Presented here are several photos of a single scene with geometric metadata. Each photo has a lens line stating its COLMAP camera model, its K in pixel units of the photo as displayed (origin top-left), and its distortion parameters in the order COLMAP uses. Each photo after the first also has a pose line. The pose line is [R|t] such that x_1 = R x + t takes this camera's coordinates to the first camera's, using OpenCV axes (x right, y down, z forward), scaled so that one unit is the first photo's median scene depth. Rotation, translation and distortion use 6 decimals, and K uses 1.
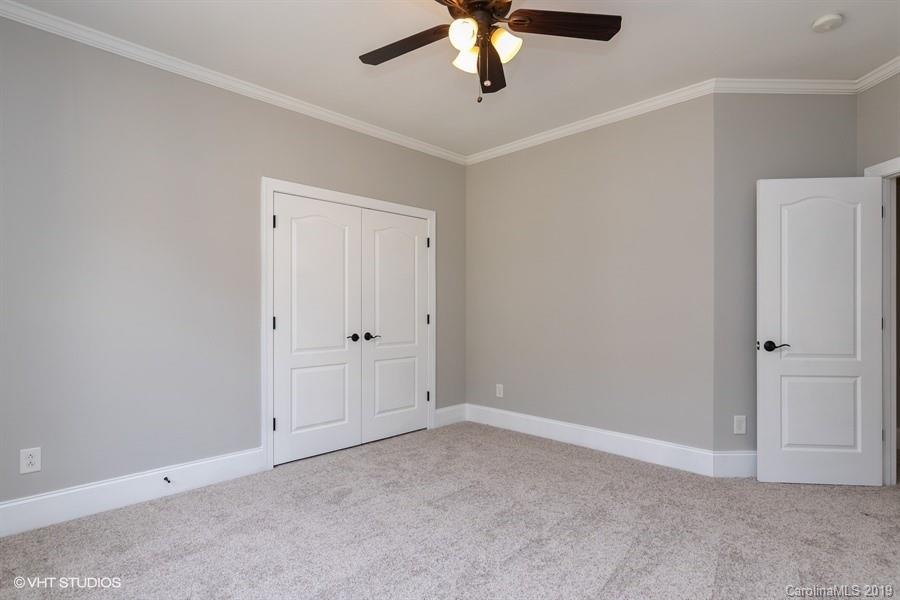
lens RADIAL K [[464.8, 0, 458.3], [0, 464.8, 309.4], [0, 0, 1]] dist [-0.001048, -0.000498]
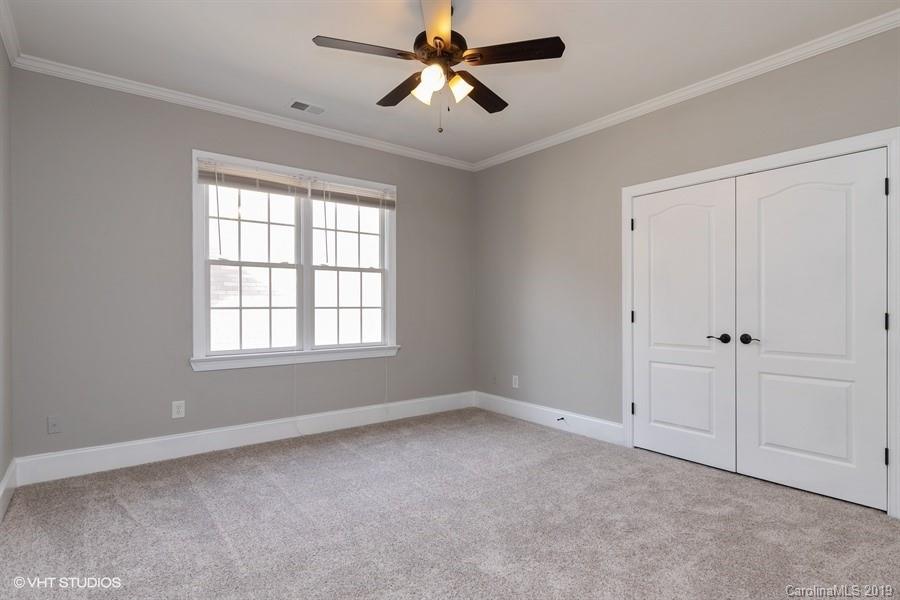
lens RADIAL K [[464.8, 0, 458.3], [0, 464.8, 309.4], [0, 0, 1]] dist [-0.001048, -0.000498]
pose [[-0.135419, 0.012733, -0.990707, 0.742024], [0.005104, 0.999913, 0.012153, -0.003502], [0.990775, -0.003411, -0.135472, 0.732111]]
